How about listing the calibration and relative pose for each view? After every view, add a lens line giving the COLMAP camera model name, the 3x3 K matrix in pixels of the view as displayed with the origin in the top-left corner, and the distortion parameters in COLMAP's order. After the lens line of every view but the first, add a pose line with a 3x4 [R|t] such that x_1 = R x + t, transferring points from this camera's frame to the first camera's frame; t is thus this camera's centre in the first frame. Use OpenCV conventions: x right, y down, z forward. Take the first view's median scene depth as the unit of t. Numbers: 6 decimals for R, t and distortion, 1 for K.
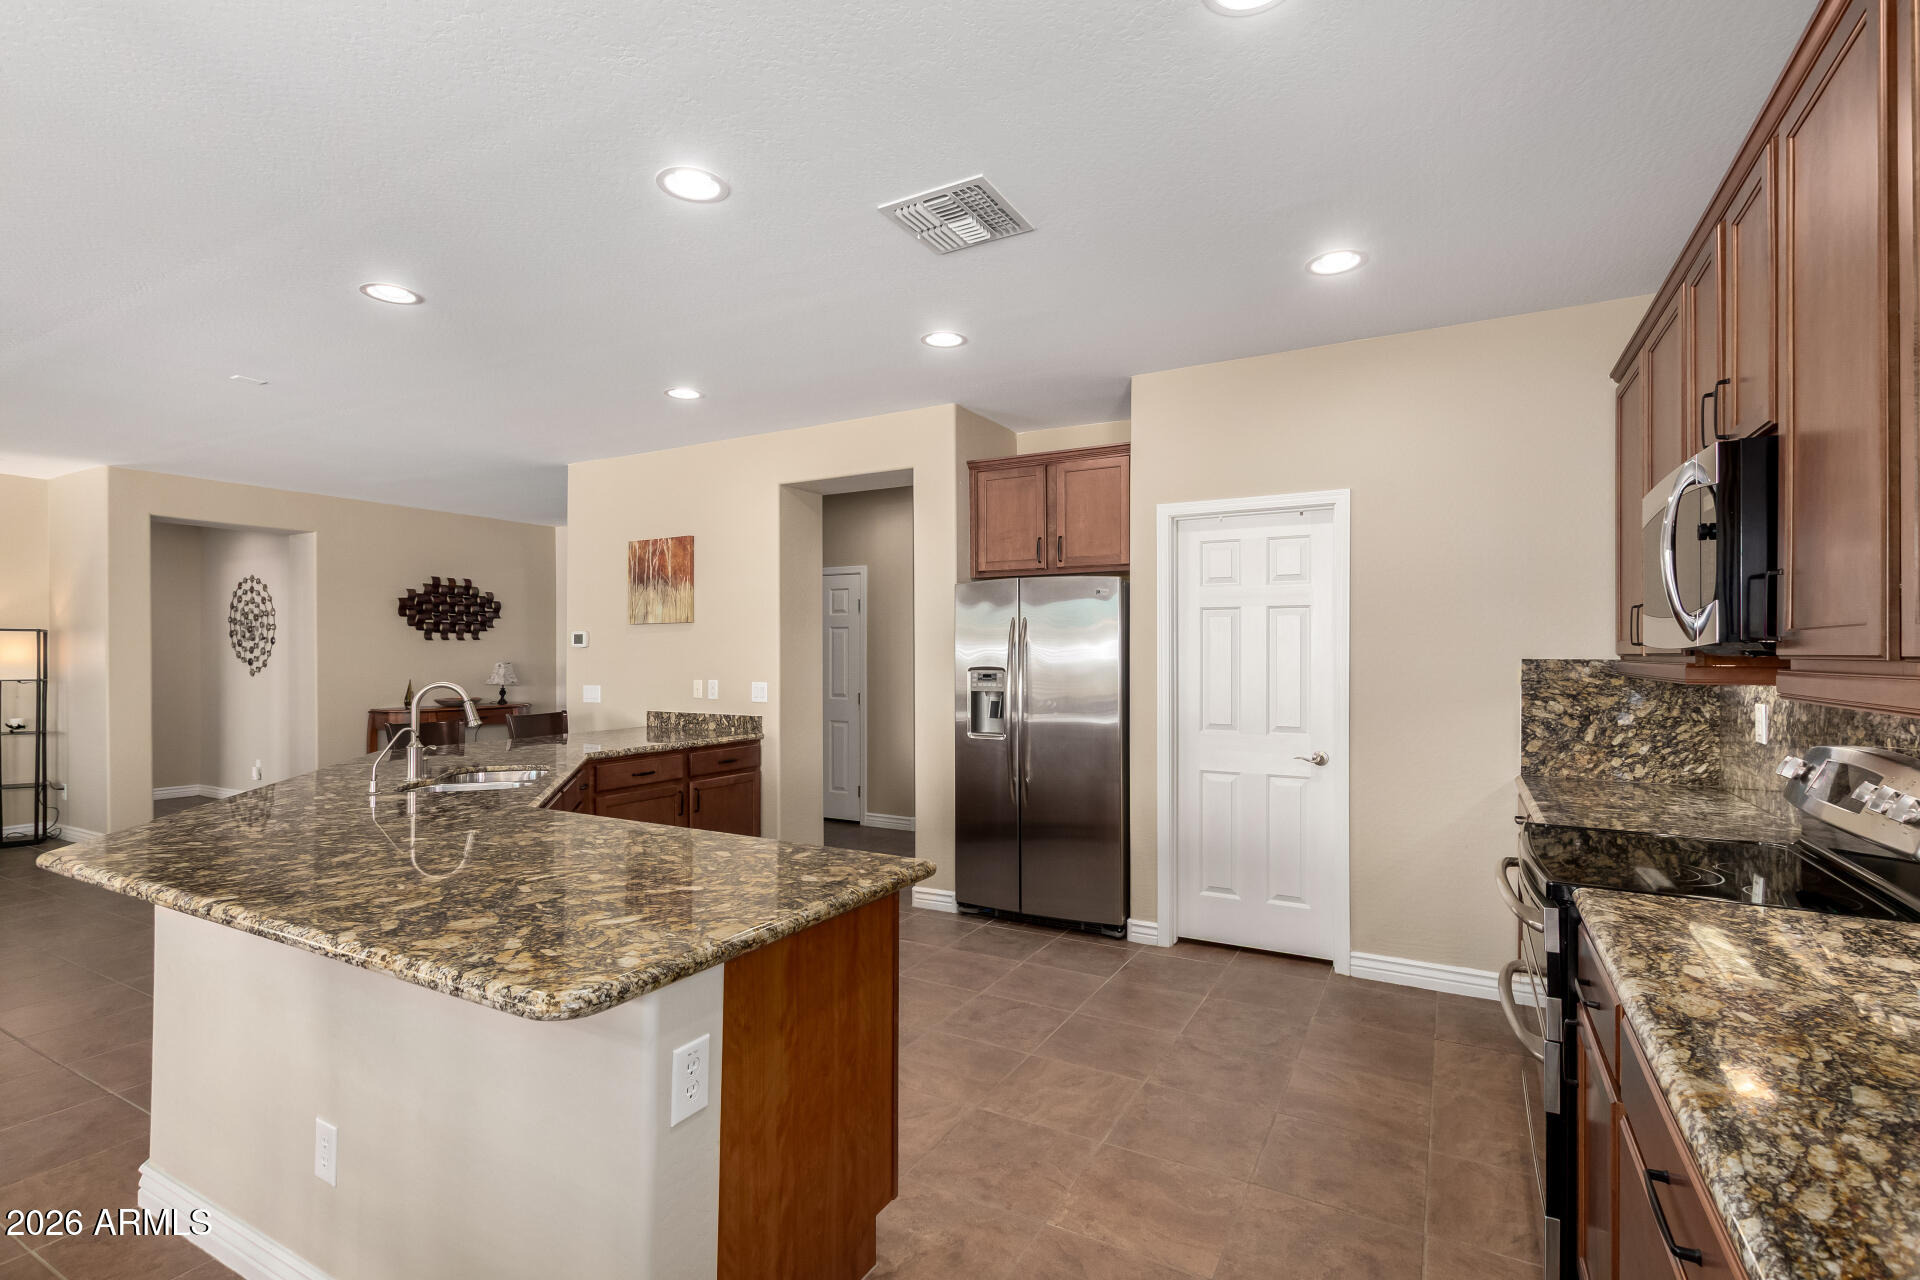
lens RADIAL K [[884.7, 0, 972.9], [0, 884.7, 659.0], [0, 0, 1]] dist [0.005655, -0.002313]
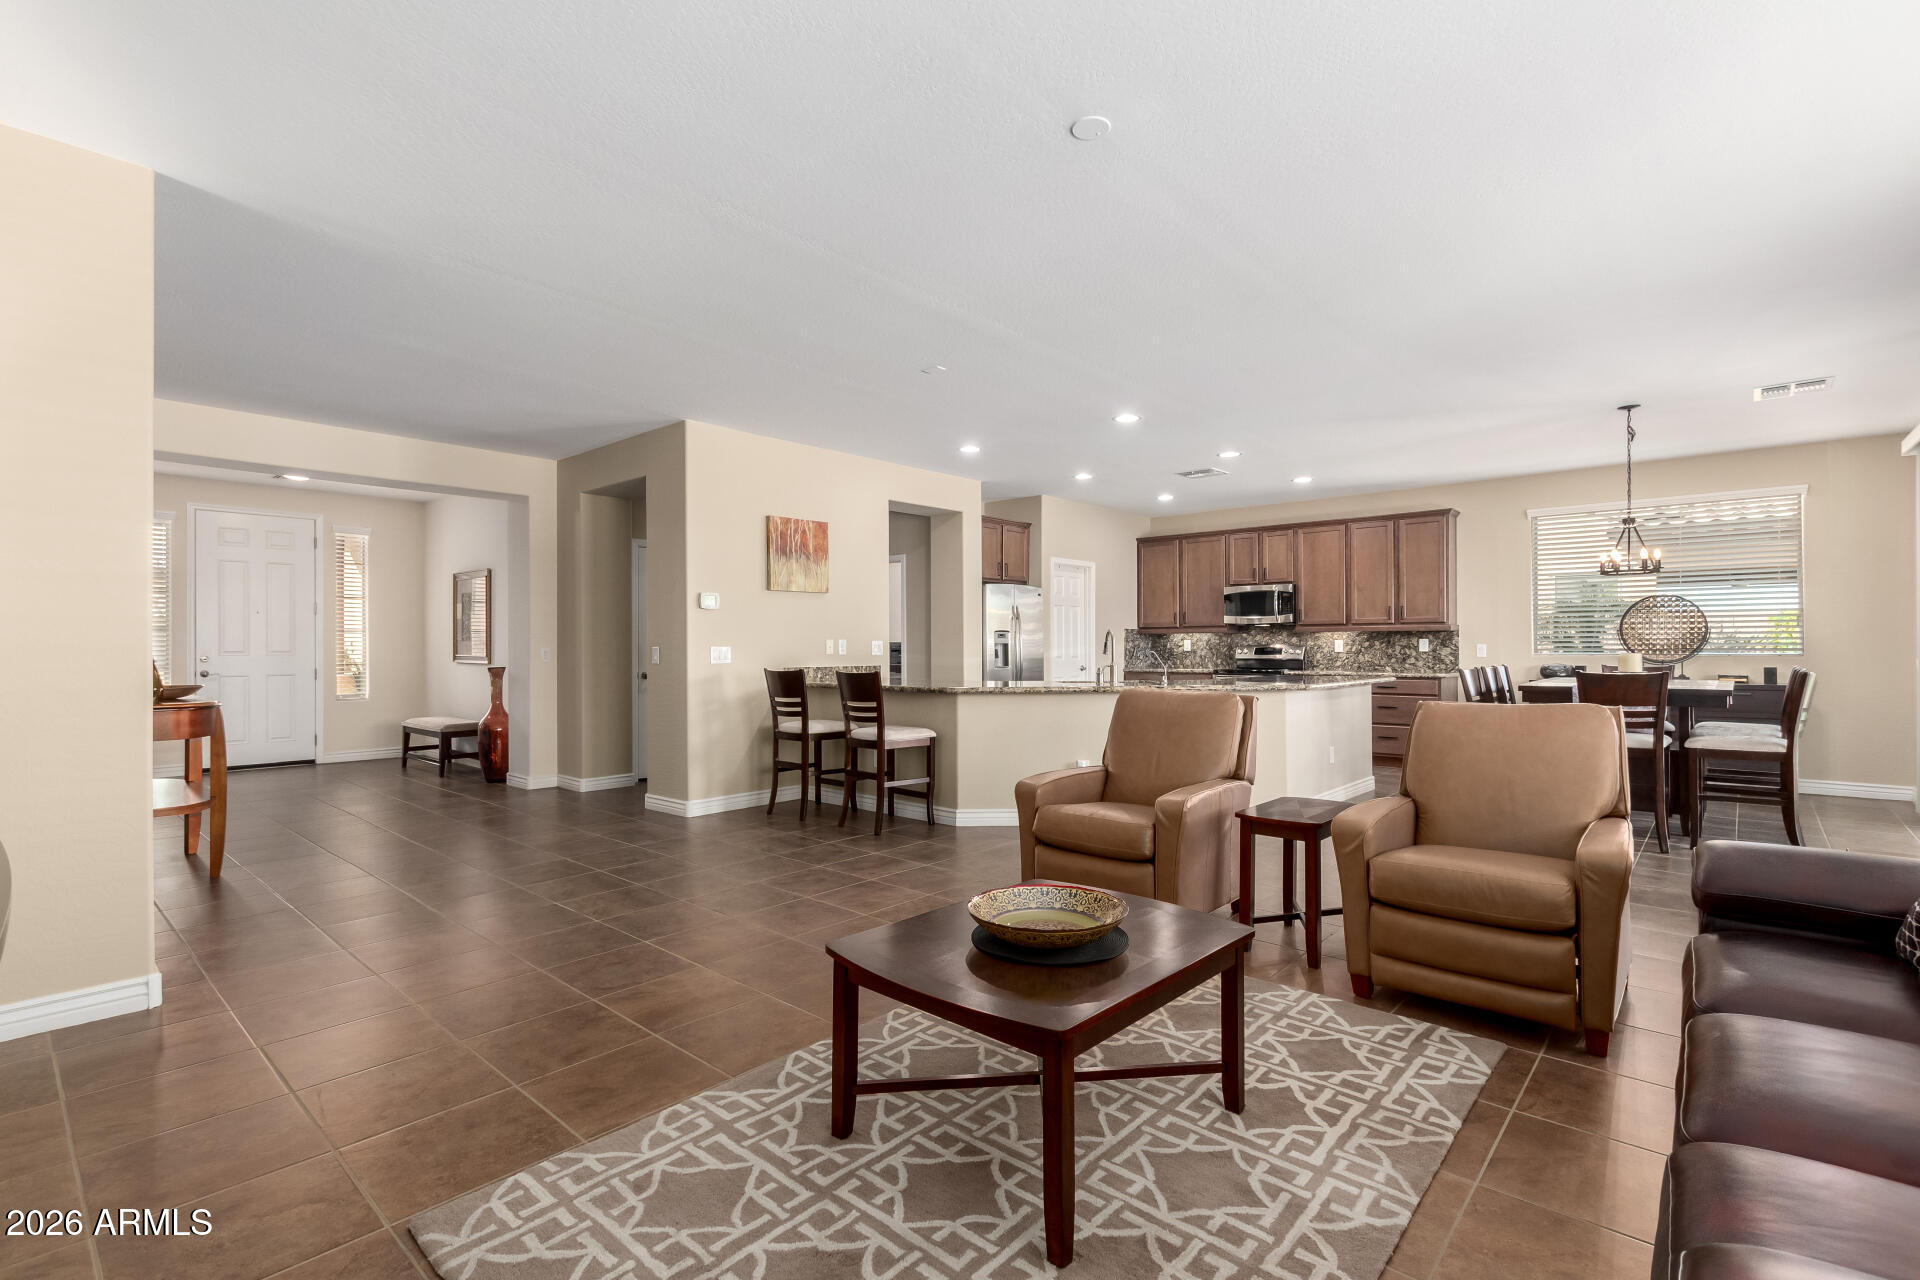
lens RADIAL K [[884.7, 0, 959.5], [0, 884.7, 641.5], [0, 0, 1]] dist [0.005655, -0.002313]
pose [[0.224241, 0.002322, 0.974531, -1.761926], [0.006357, 0.999972, -0.003845, 0.038119], [-0.974513, 0.007057, 0.224220, 0.650977]]
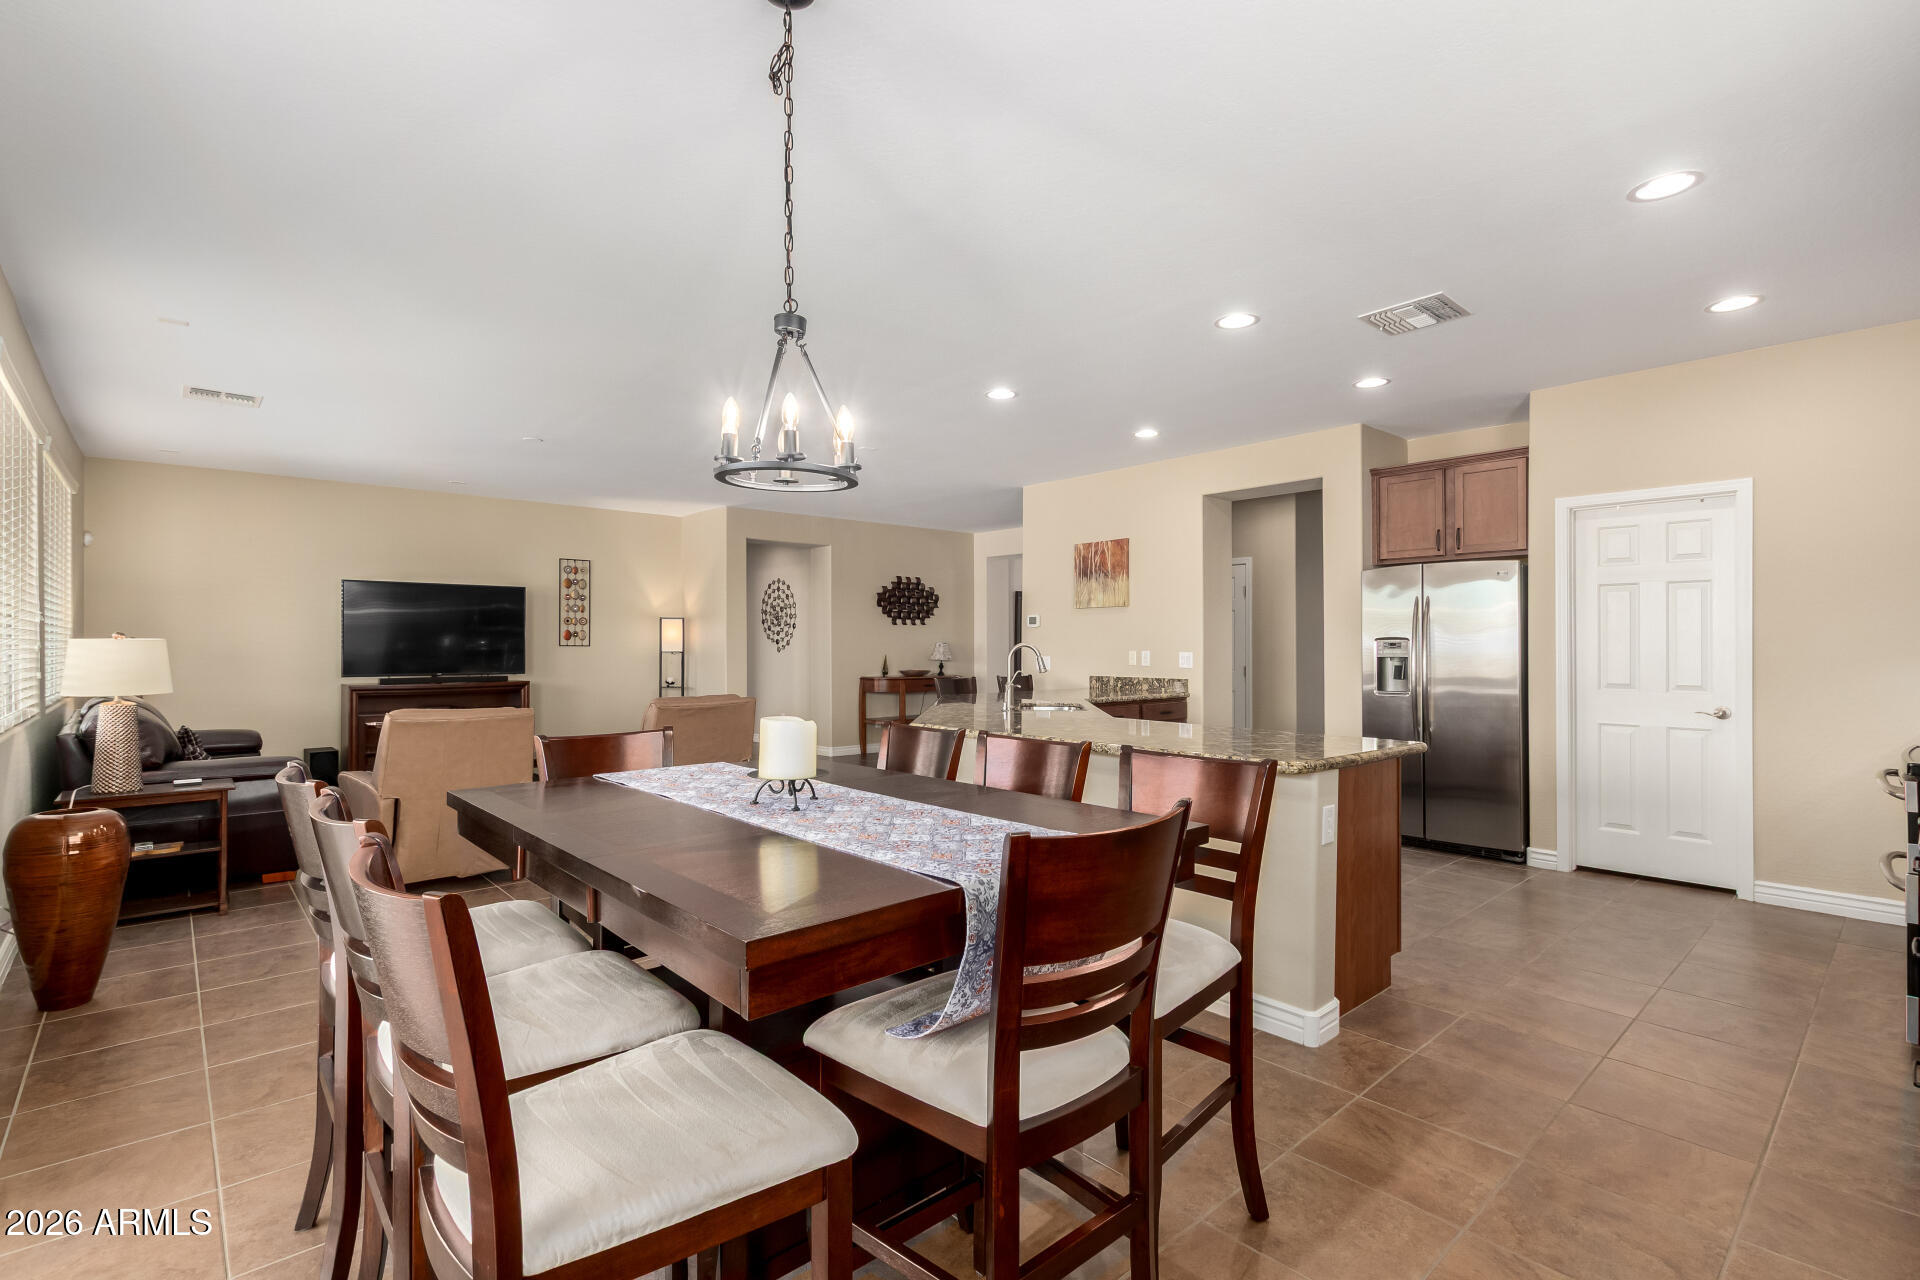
lens RADIAL K [[884.7, 0, 988.4], [0, 884.7, 645.2], [0, 0, 1]] dist [0.005655, -0.002313]
pose [[0.948568, -0.000359, -0.316573, -0.123493], [-0.001509, 0.999983, -0.005656, 0.027275], [0.316569, 0.005843, 0.948551, -0.331435]]
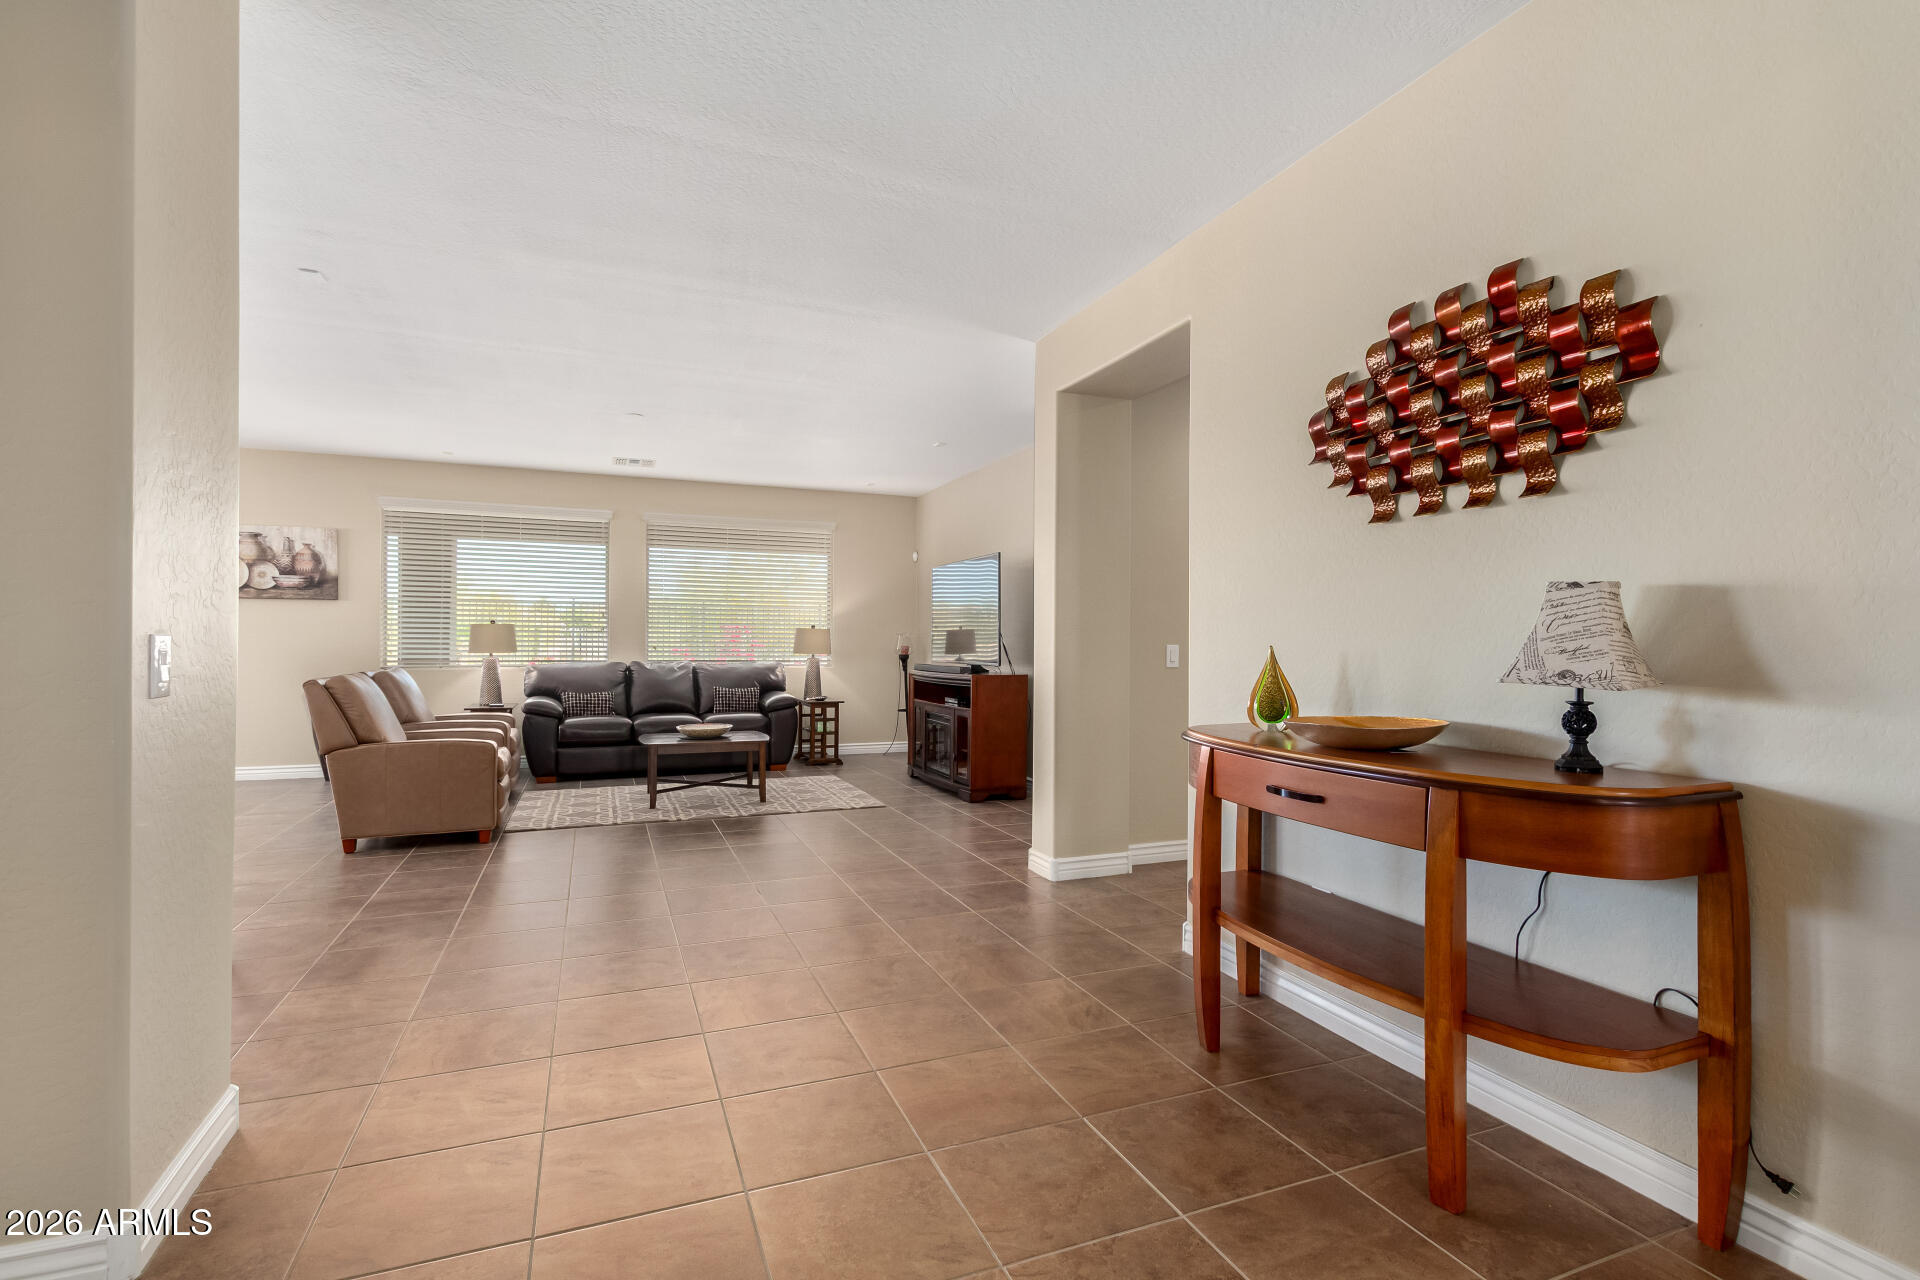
lens RADIAL K [[884.7, 0, 958.3], [0, 884.7, 644.3], [0, 0, 1]] dist [0.005655, -0.002313]
pose [[-0.634783, -0.006694, -0.772661, -0.499723], [-0.011865, 0.999929, 0.001085, 0.037641], [0.772599, 0.009856, -0.634817, 1.889896]]
